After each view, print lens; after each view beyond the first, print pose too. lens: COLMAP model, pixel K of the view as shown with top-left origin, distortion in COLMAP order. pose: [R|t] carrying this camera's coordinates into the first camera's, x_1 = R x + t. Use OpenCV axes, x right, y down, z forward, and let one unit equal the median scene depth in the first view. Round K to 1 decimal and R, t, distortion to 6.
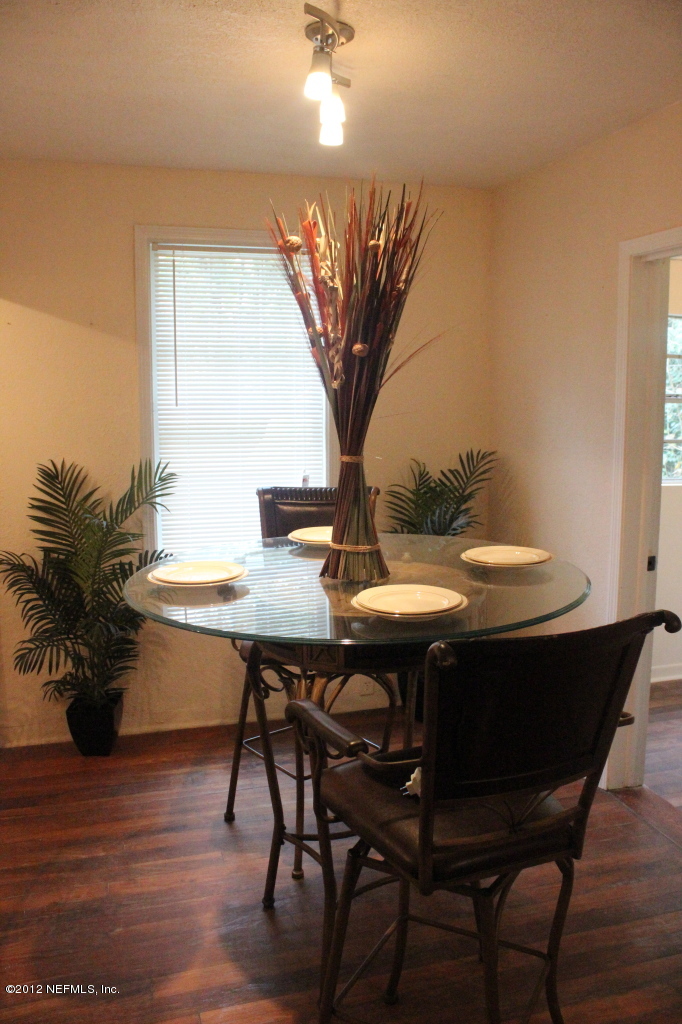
lens RADIAL K [[845.4, 0, 341.0], [0, 845.4, 512.0], [0, 0, 1]] dist [-0.164436, 0.139166]
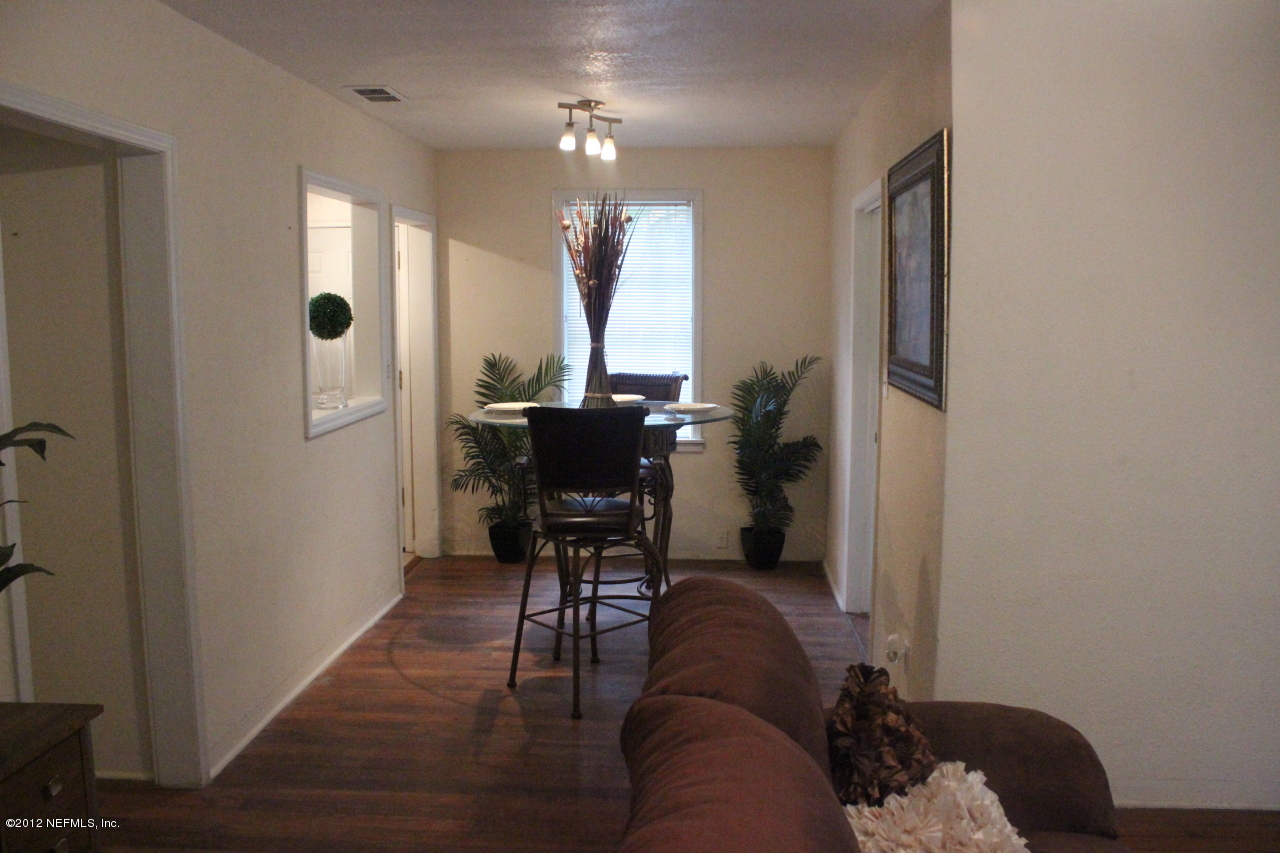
lens RADIAL K [[1068.1, 0, 640.0], [0, 1068.1, 426.5], [0, 0, 1]] dist [-0.162442, 0.150040]
pose [[0.937774, 0.044216, -0.344420, 0.542038], [-0.056633, 0.998055, -0.026069, 0.099219], [0.342597, 0.043952, 0.938454, -0.651848]]
